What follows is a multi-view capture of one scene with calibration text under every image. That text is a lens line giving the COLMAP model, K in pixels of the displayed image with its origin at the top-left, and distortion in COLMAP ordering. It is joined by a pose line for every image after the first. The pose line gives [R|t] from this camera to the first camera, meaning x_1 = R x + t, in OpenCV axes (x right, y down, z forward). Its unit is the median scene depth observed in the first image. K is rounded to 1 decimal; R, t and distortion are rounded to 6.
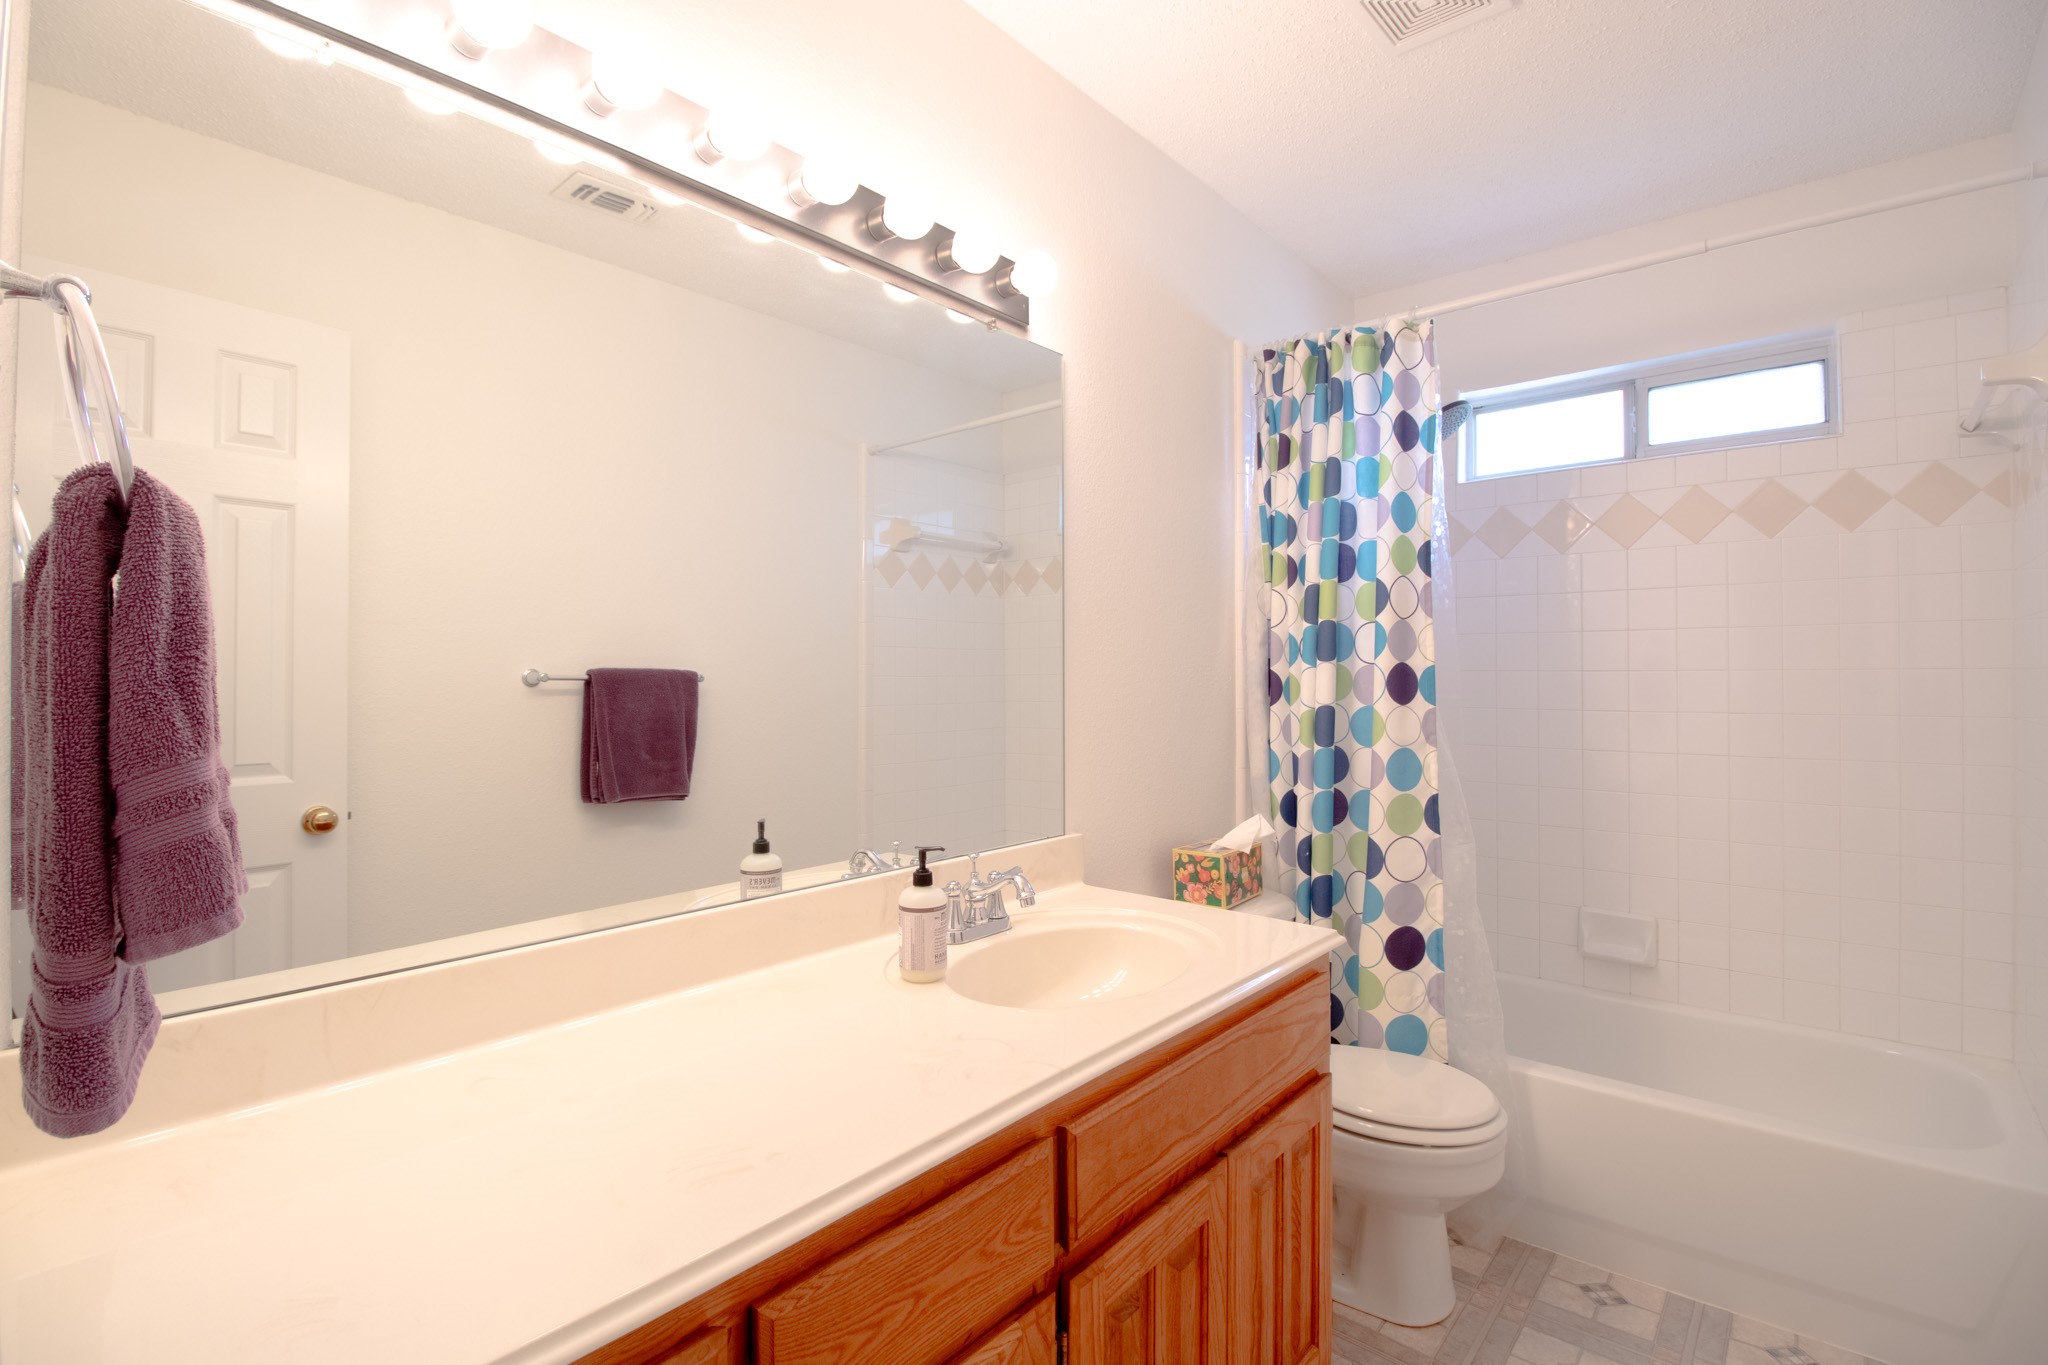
lens RADIAL K [[931.8, 0, 1018.6], [0, 931.8, 679.5], [0, 0, 1]] dist [-0.000306, -0.010393]
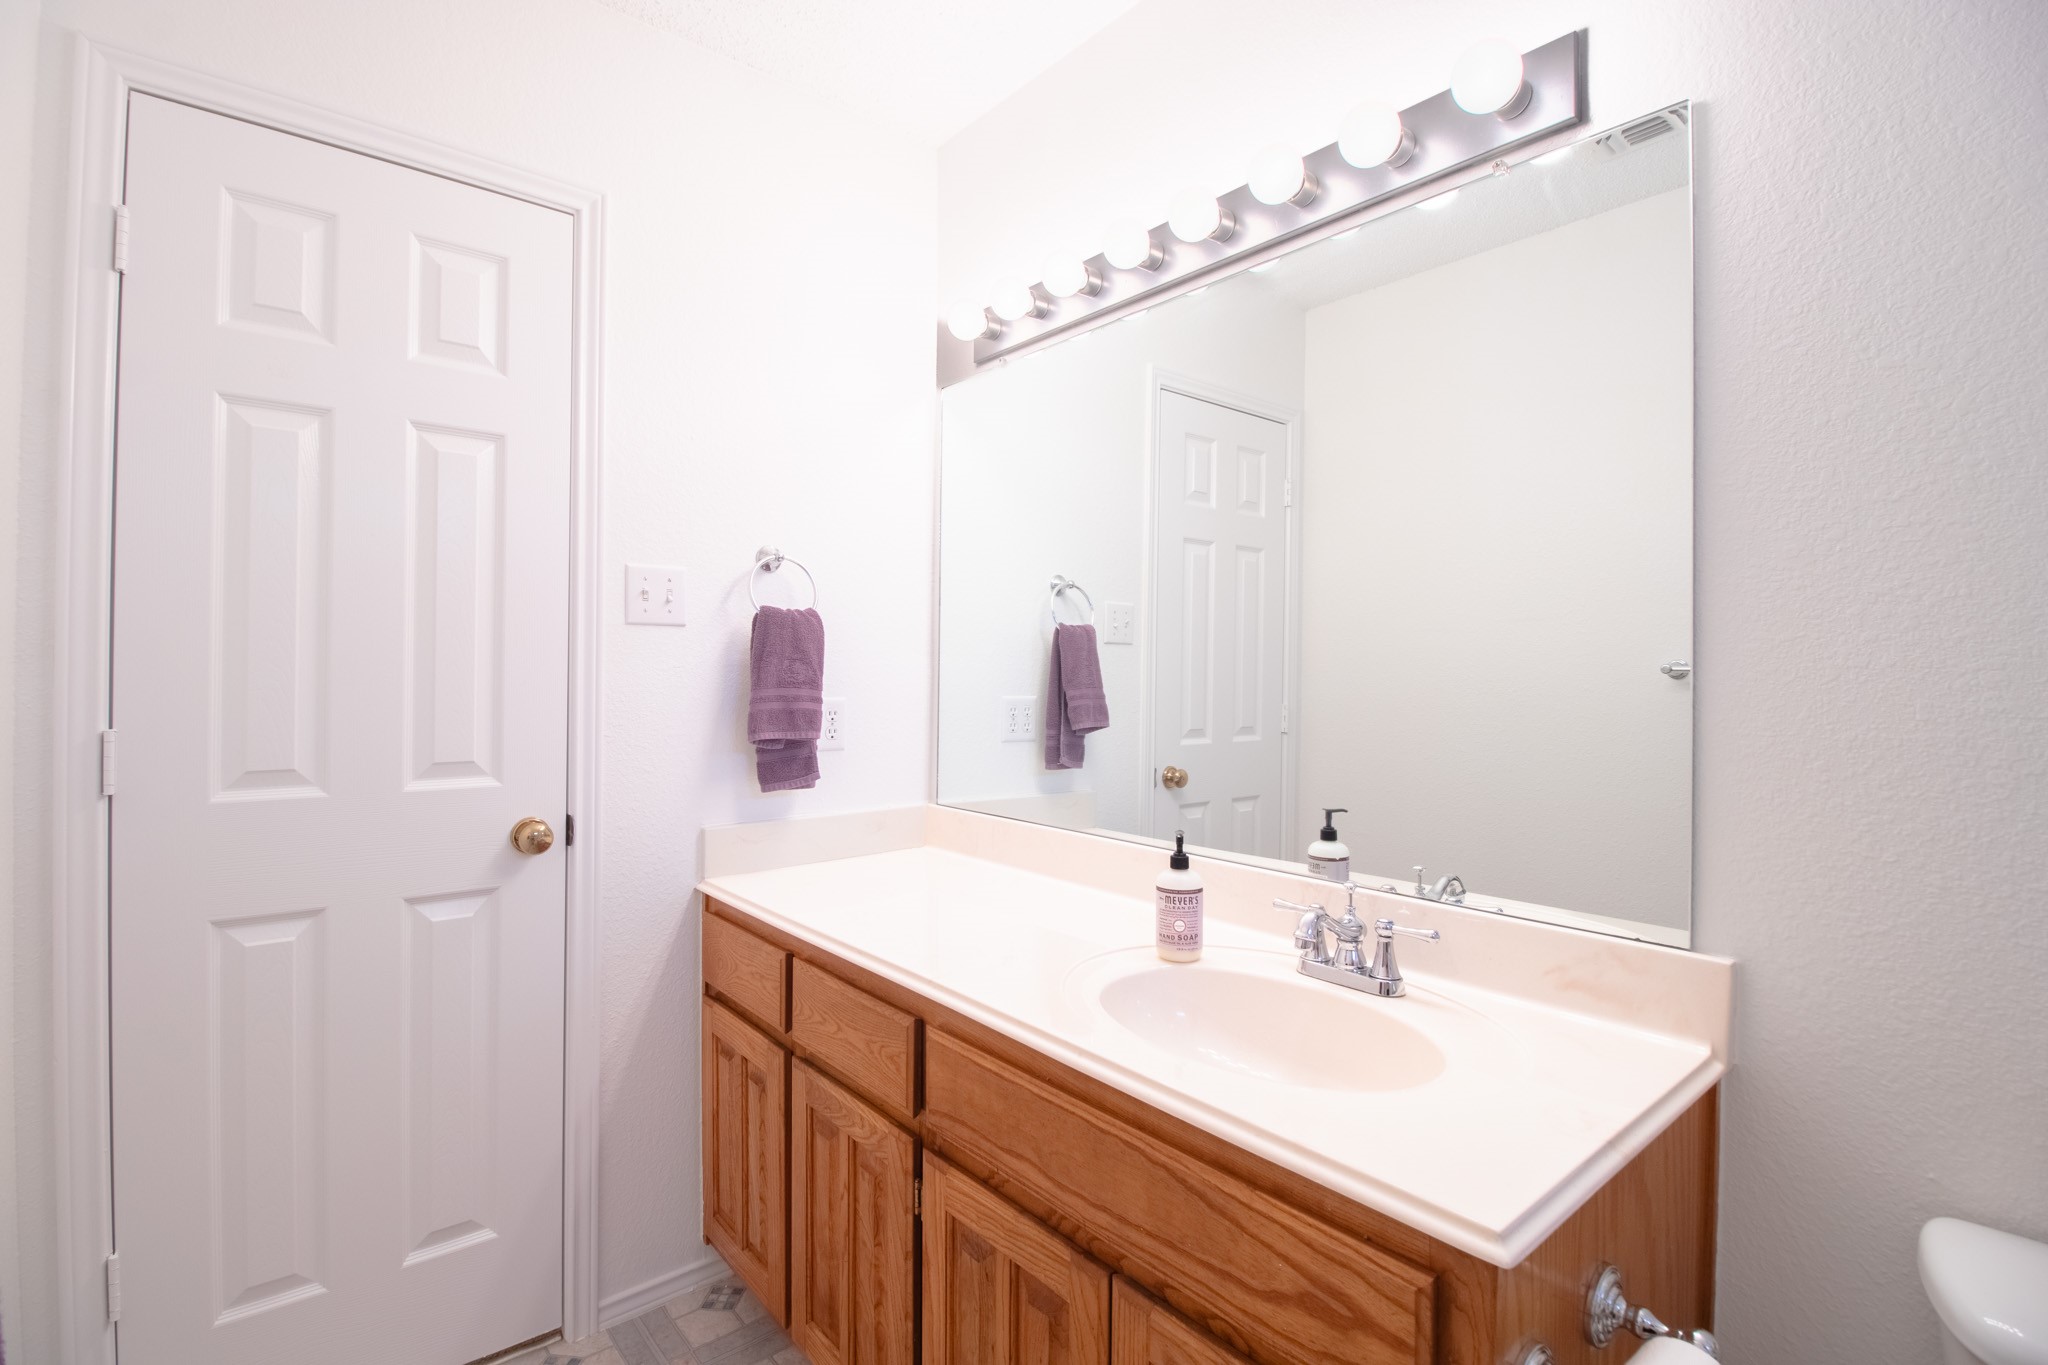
lens RADIAL K [[948.2, 0, 1020.5], [0, 948.2, 655.2], [0, 0, 1]] dist [-0.000317, -0.000548]
pose [[-0.157193, -0.016855, -0.987424, 1.274770], [-0.004830, 0.999856, -0.016298, -0.004124], [0.987556, 0.002207, -0.157251, 1.283234]]
